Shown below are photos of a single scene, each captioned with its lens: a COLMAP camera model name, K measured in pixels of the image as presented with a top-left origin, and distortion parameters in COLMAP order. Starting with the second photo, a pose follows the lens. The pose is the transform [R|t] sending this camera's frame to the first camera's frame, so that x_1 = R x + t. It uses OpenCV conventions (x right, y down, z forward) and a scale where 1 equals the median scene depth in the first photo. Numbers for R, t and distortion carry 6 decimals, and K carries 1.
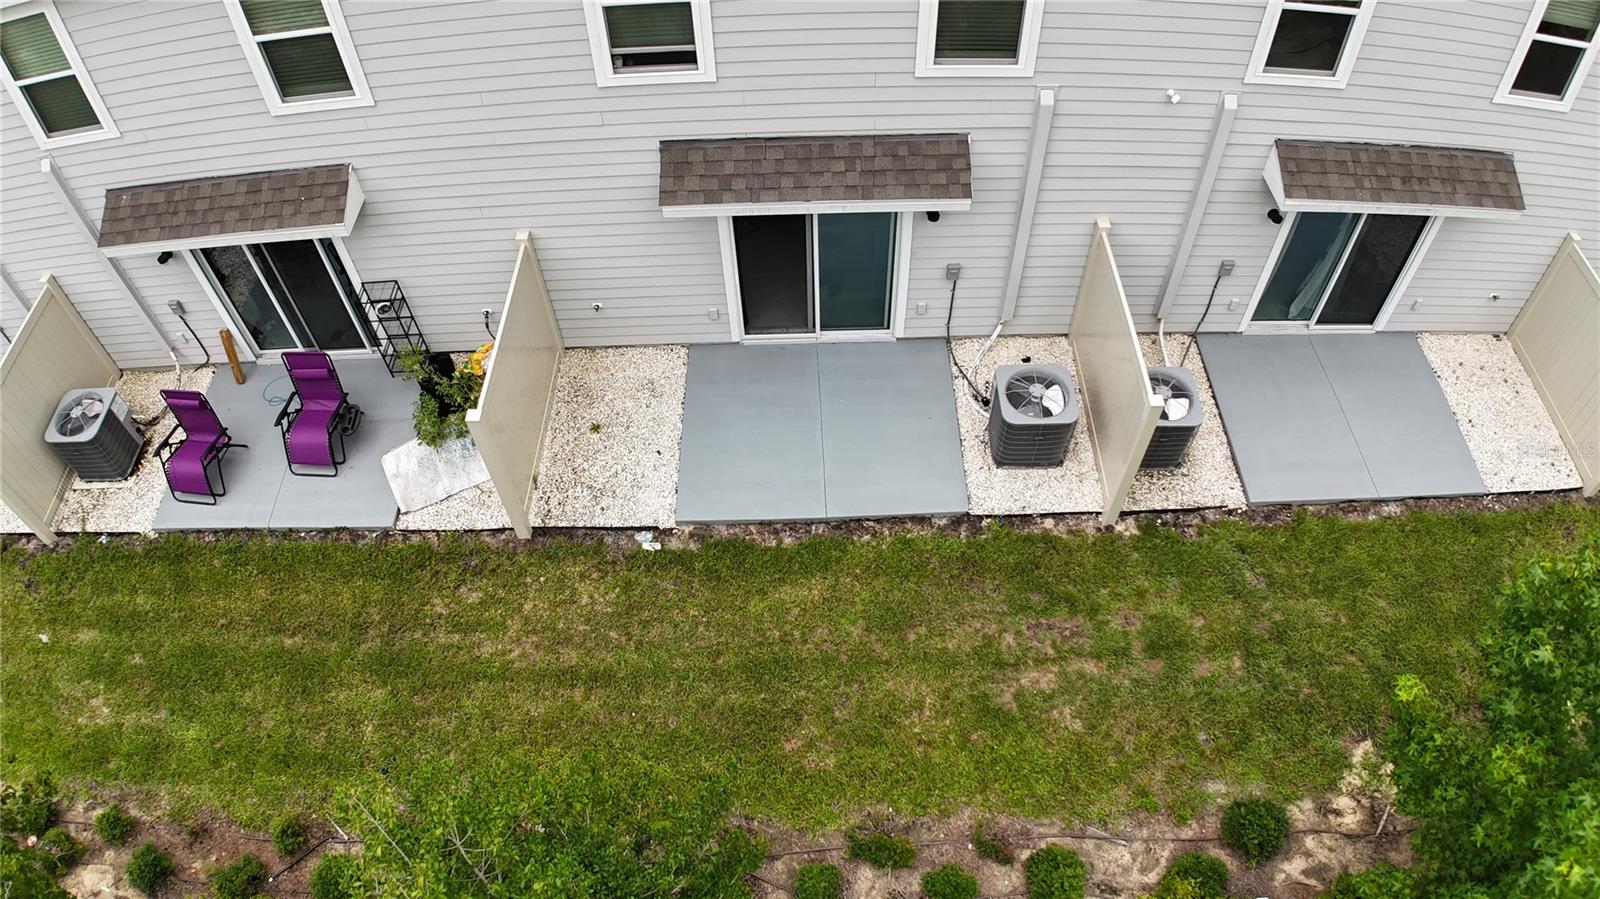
lens RADIAL K [[968.3, 0, 796.6], [0, 968.3, 444.0], [0, 0, 1]] dist [-0.184967, 0.022605]
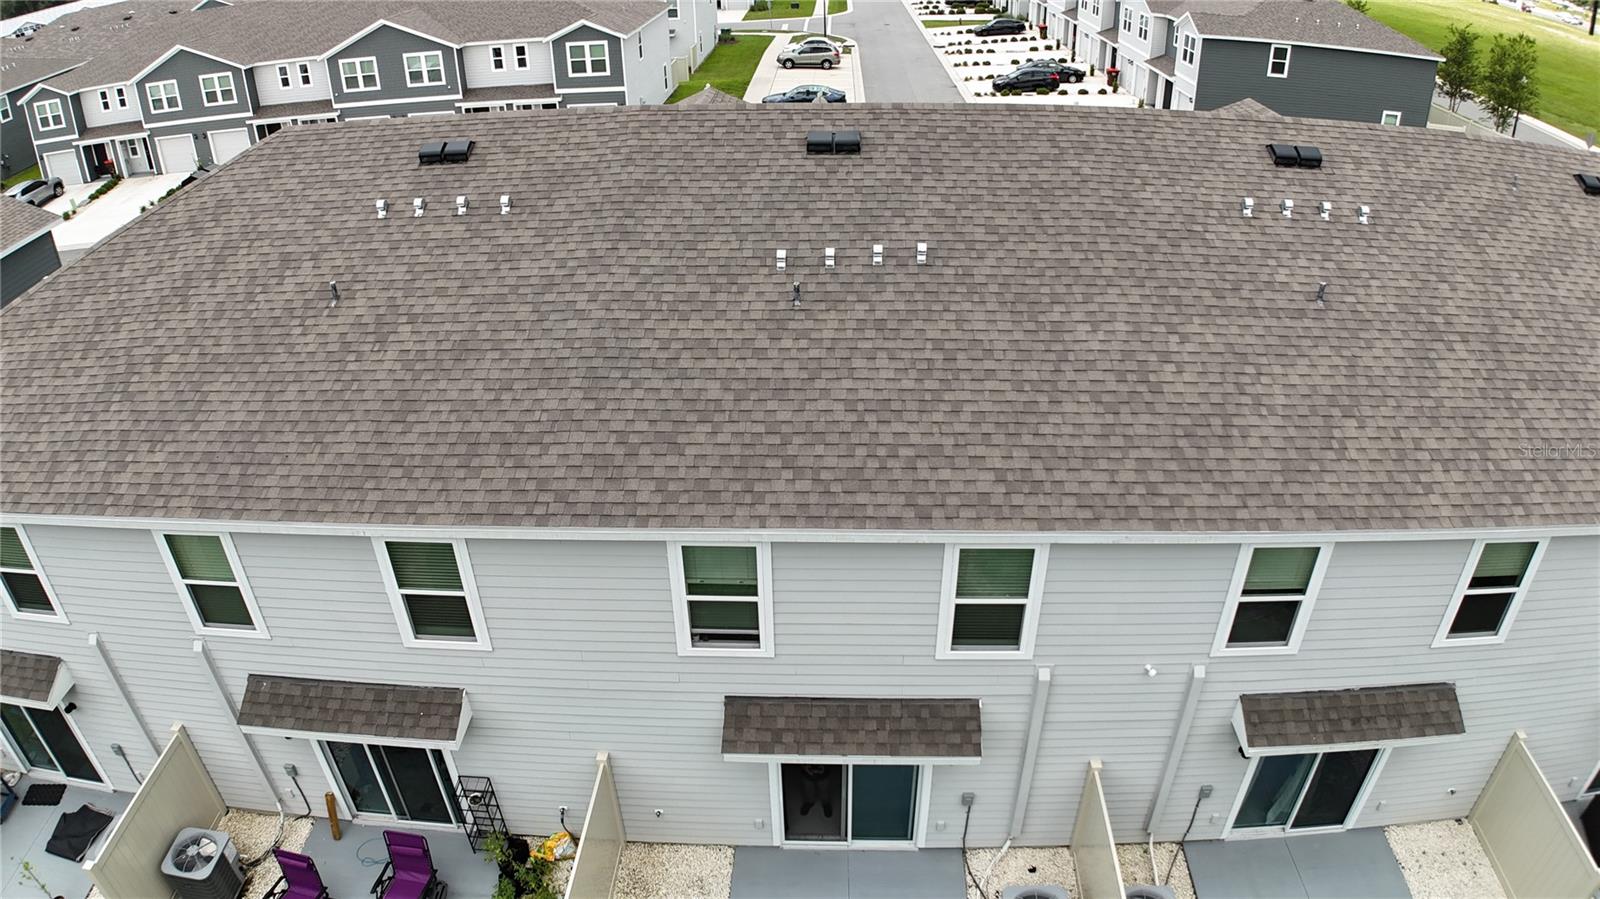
lens RADIAL K [[968.3, 0, 796.6], [0, 968.3, 444.0], [0, 0, 1]] dist [-0.184967, 0.022605]
pose [[0.998640, 0.033157, -0.040230, -0.013406], [-0.045786, 0.926819, -0.372706, -0.162173], [0.024928, 0.374041, 0.927077, -0.244325]]
